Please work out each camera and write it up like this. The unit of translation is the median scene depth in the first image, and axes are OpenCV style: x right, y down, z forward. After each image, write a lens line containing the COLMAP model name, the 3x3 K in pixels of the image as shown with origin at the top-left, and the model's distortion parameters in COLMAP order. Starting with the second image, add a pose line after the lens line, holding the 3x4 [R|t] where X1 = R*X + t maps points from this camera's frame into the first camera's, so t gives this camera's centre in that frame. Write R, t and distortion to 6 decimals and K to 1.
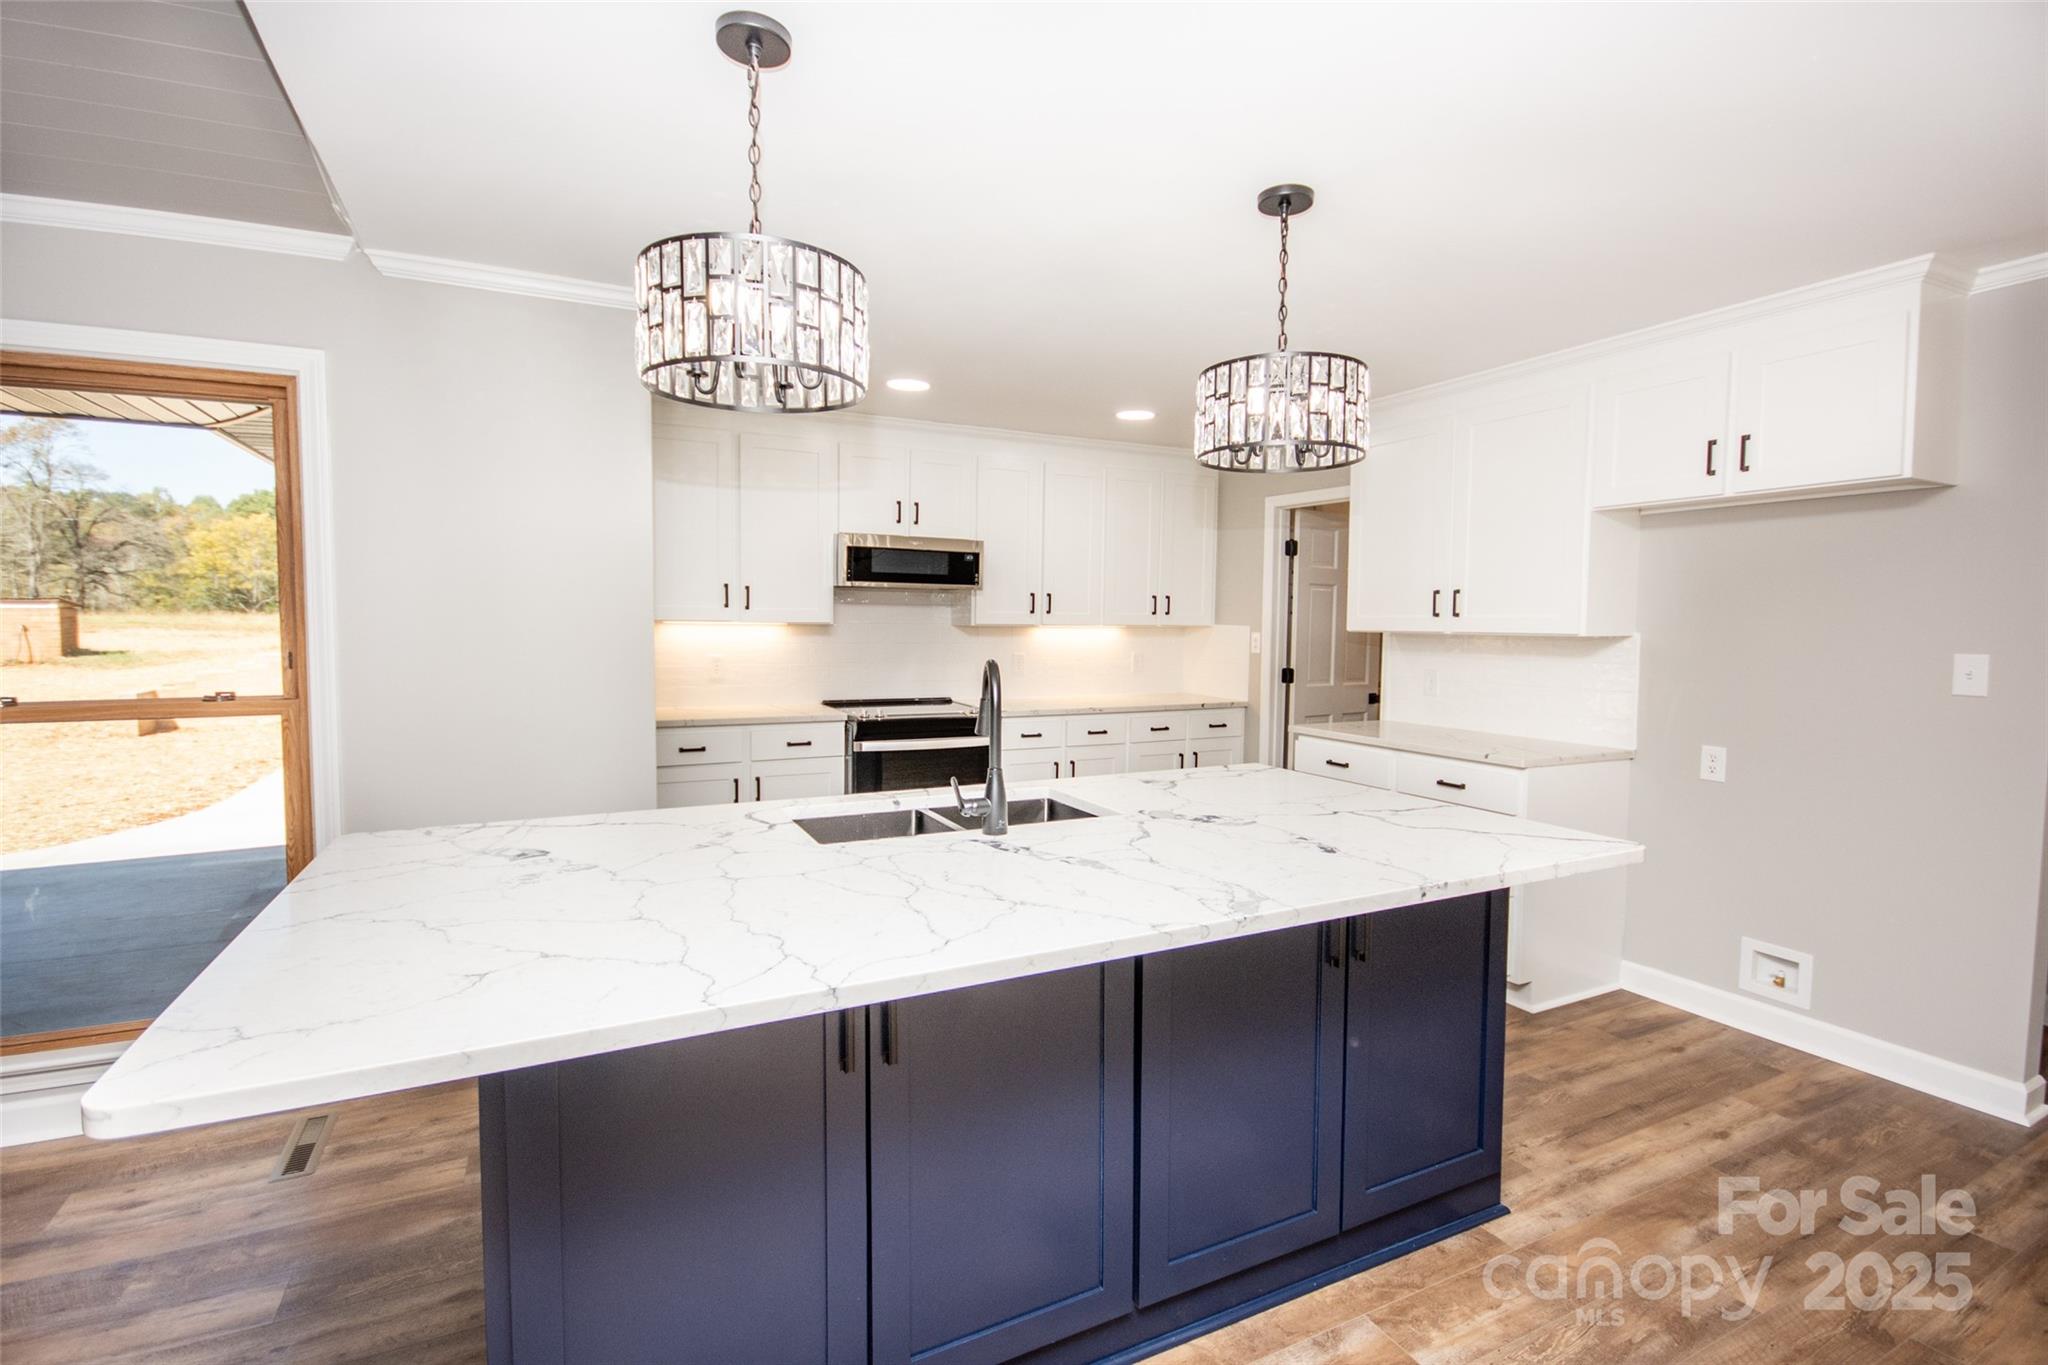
lens RADIAL K [[939.7, 0, 1023.6], [0, 939.7, 672.7], [0, 0, 1]] dist [-0.000295, -0.000238]
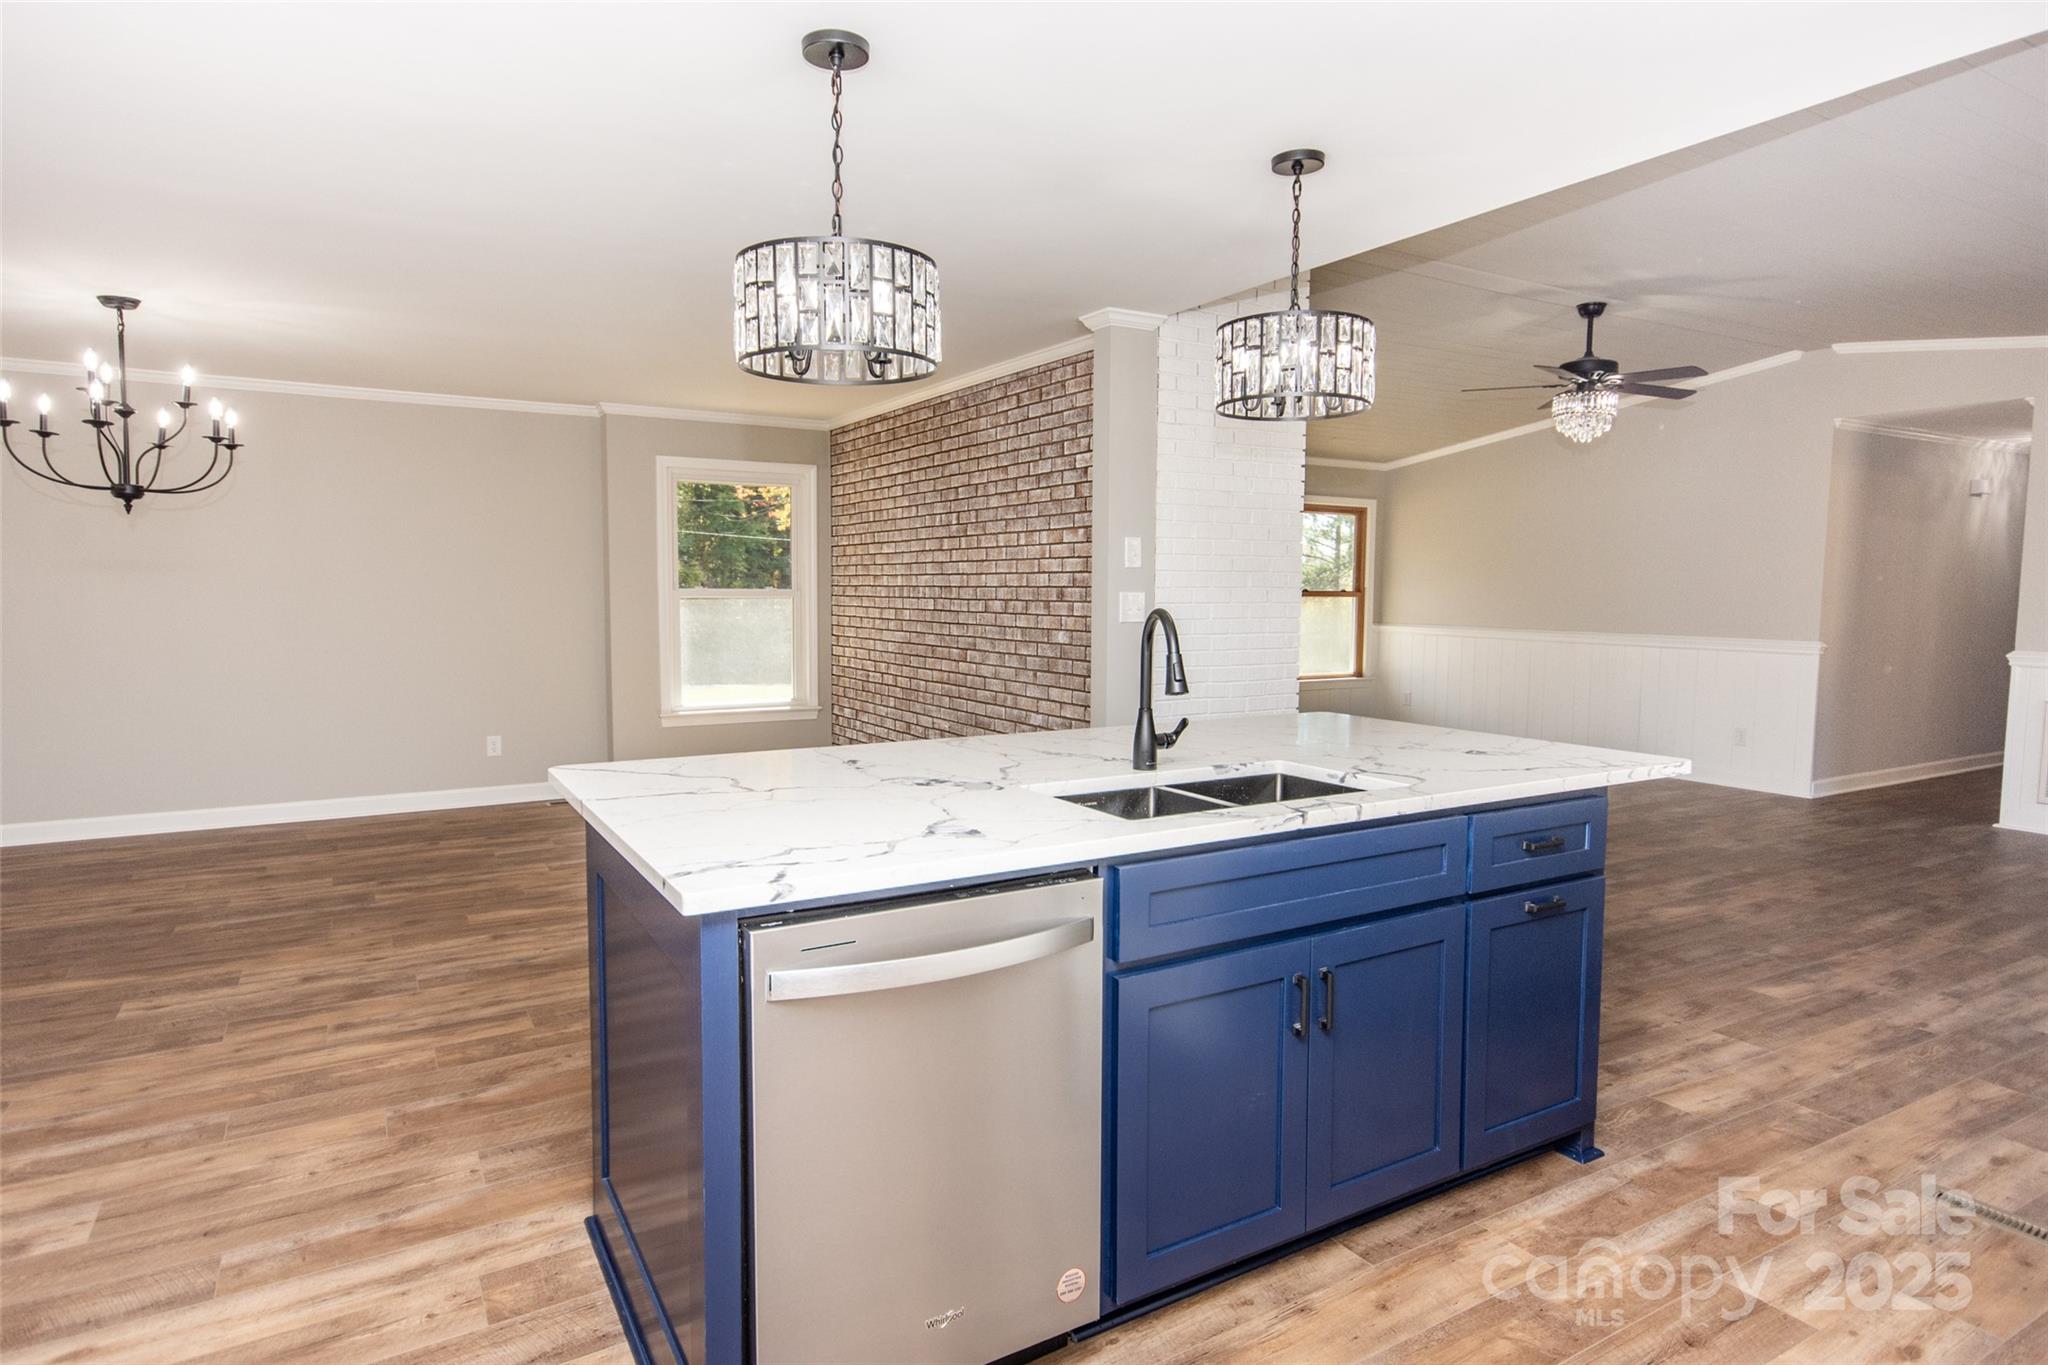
lens RADIAL K [[1137.2, 0, 1028.9], [0, 1137.2, 672.2], [0, 0, 1]] dist [0.019224, 0.001454]
pose [[-0.996900, -0.004241, -0.078568, 0.088113], [-0.014776, 0.990872, 0.133991, -0.047671], [0.077282, 0.134737, -0.987863, 0.987899]]
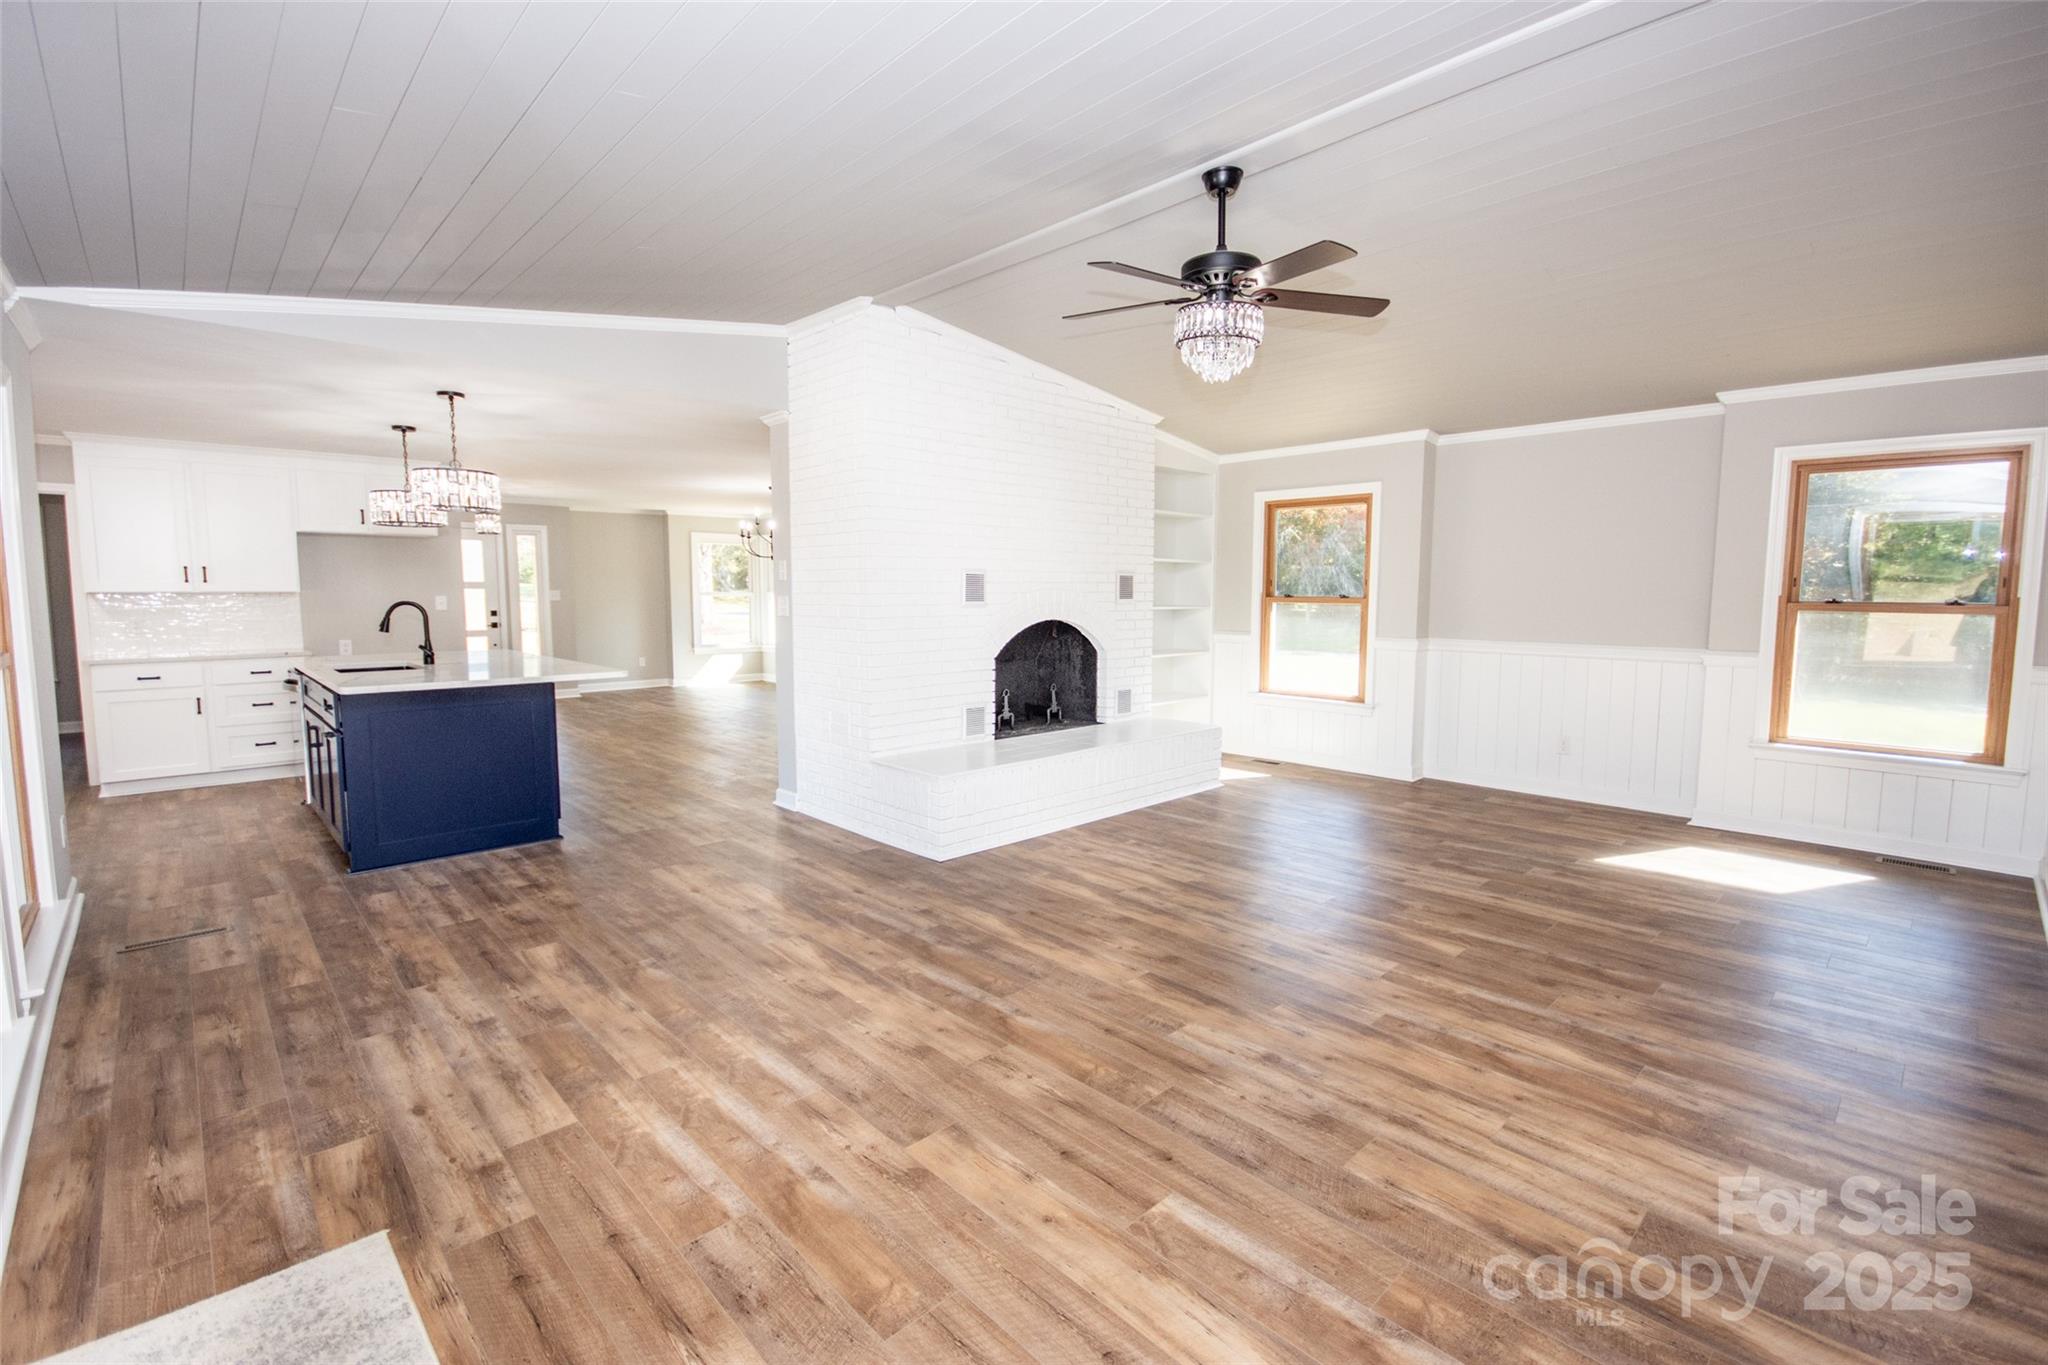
lens RADIAL K [[901.3, 0, 1026.3], [0, 901.3, 671.1], [0, 0, 1]] dist [0.001113, -0.000127]
pose [[-0.298270, -0.091840, 0.950053, -1.314957], [0.053773, 0.992162, 0.112793, -0.003046], [-0.952965, 0.084730, -0.290994, 0.056459]]
